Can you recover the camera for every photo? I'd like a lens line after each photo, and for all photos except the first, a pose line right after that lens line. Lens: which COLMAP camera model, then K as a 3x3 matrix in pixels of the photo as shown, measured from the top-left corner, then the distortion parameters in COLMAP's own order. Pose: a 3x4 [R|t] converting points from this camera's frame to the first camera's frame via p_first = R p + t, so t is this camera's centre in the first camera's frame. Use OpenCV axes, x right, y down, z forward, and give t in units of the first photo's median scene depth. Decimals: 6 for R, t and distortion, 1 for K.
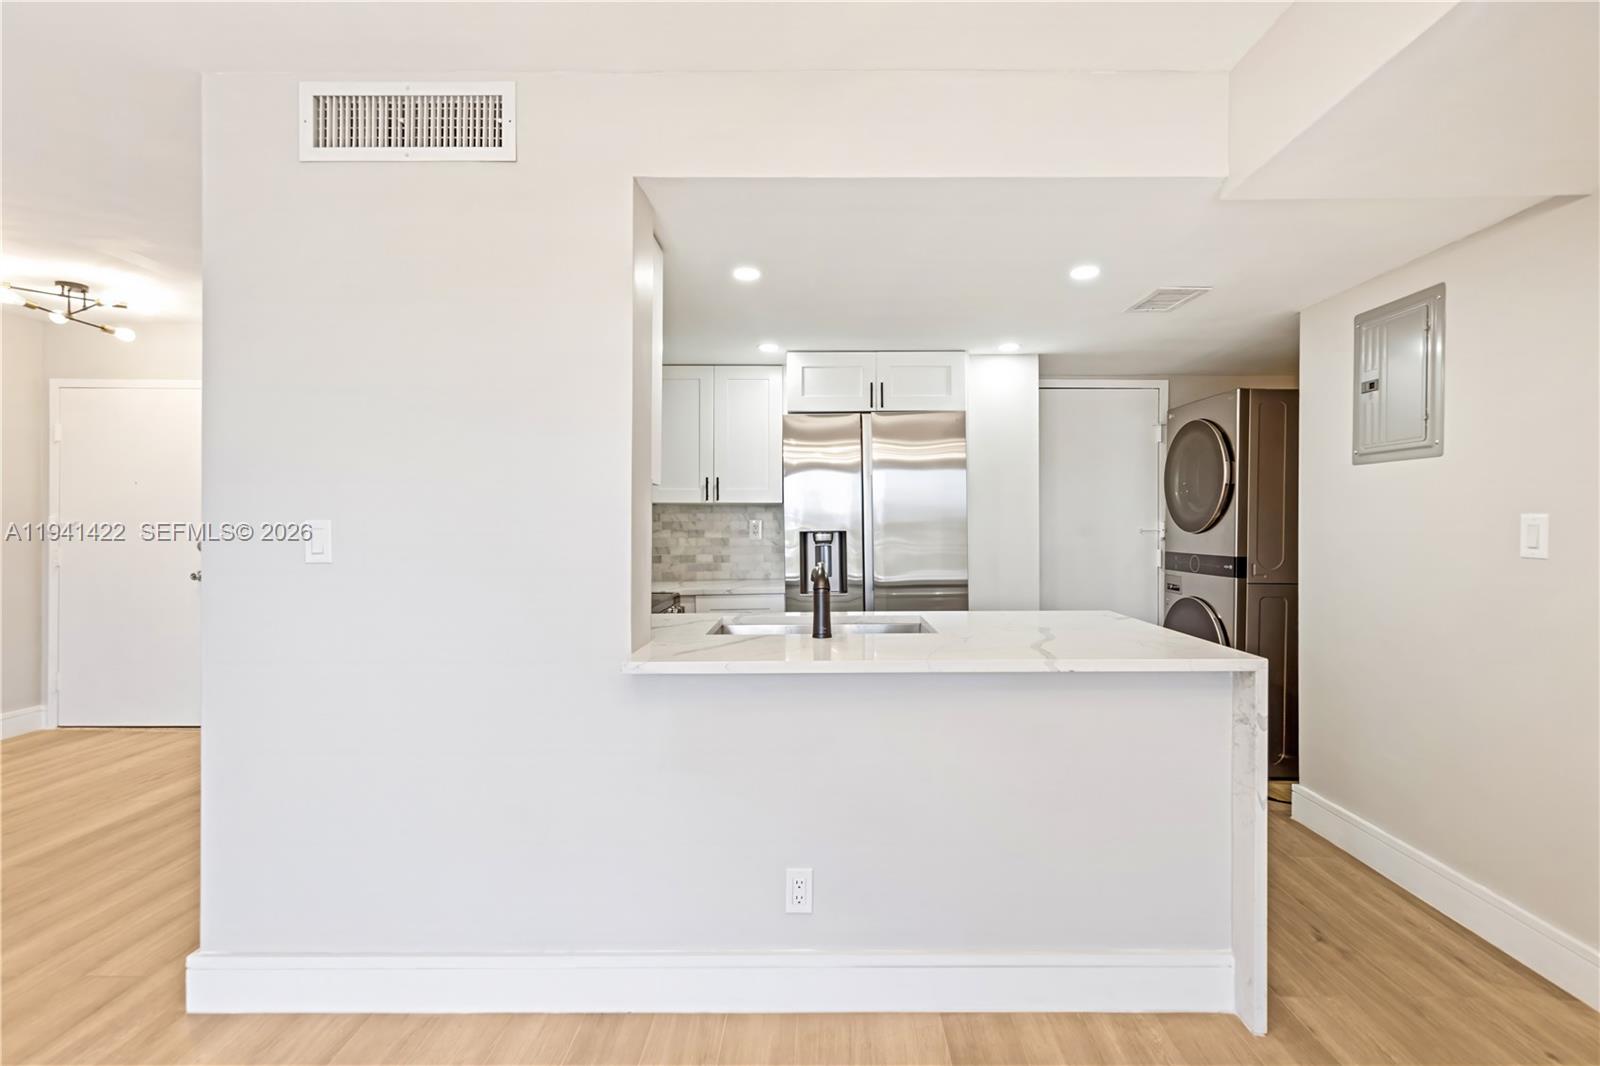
lens RADIAL K [[798.3, 0, 803.6], [0, 798.3, 532.2], [0, 0, 1]] dist [0.003275, 0.000491]
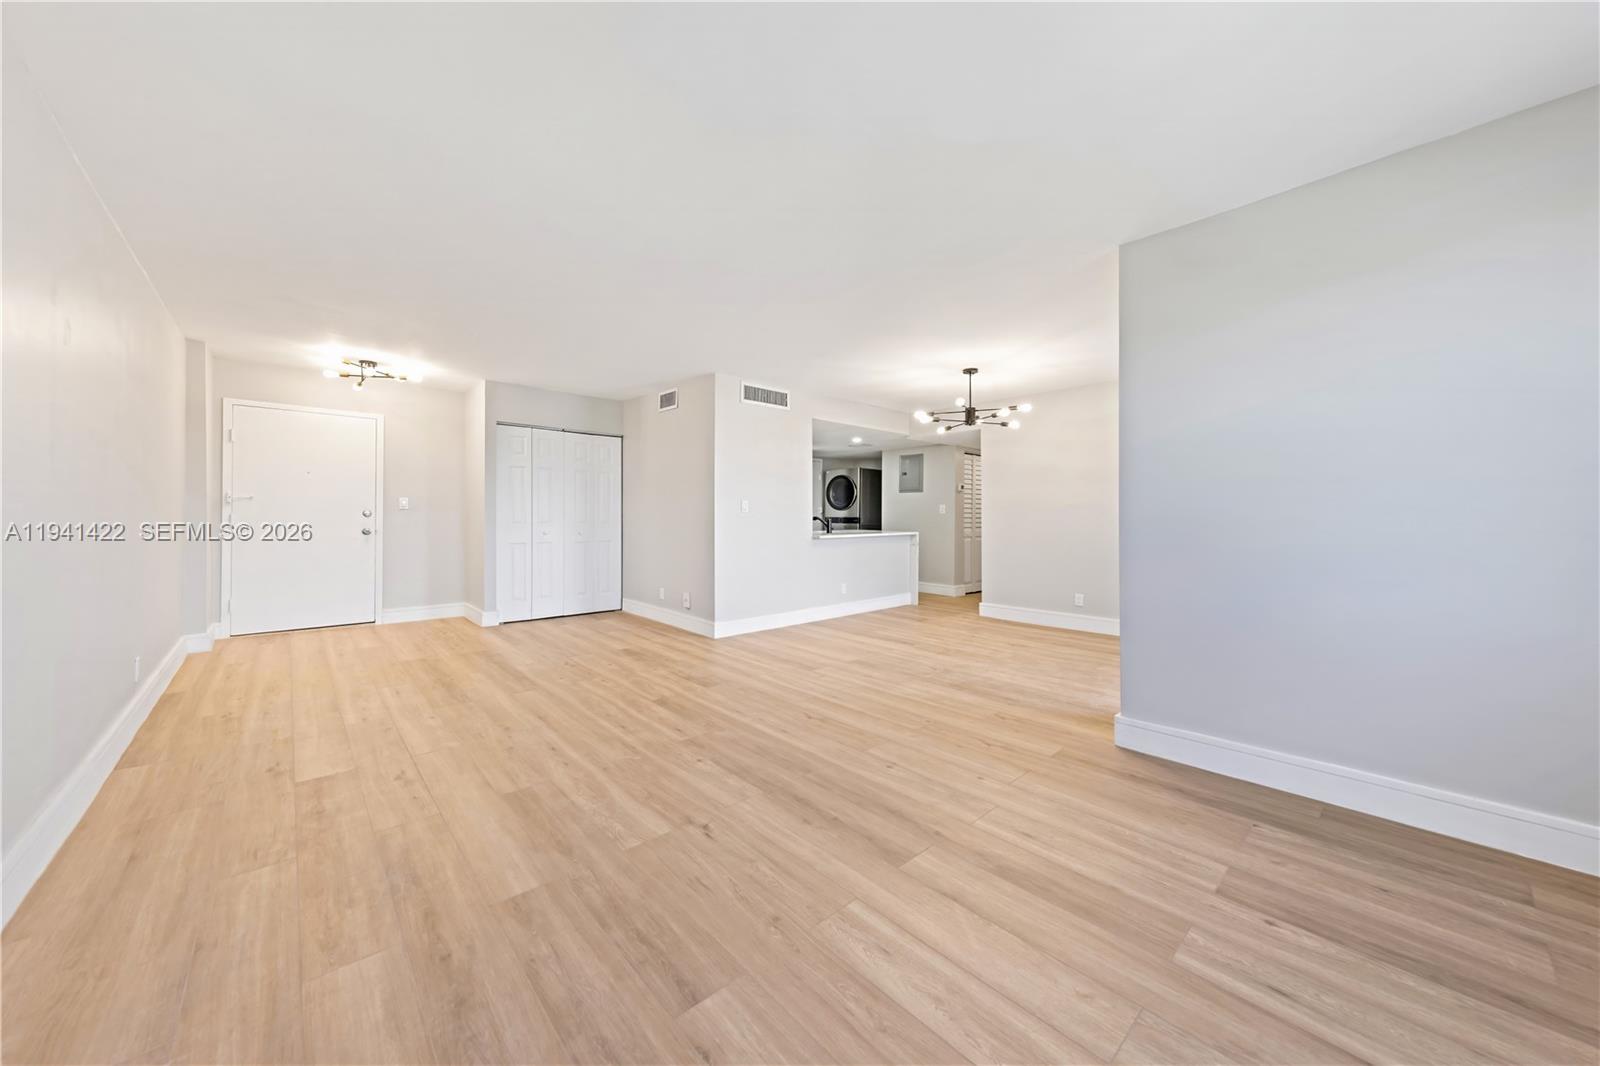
lens RADIAL K [[587.8, 0, 800.0], [0, 587.8, 520.8], [0, 0, 1]] dist [0.000644, 0.000066]
pose [[0.752704, -0.002228, 0.658356, -1.773815], [0.001753, 0.999998, 0.001380, 0.058000], [-0.658357, 0.000115, 0.752706, -0.964335]]
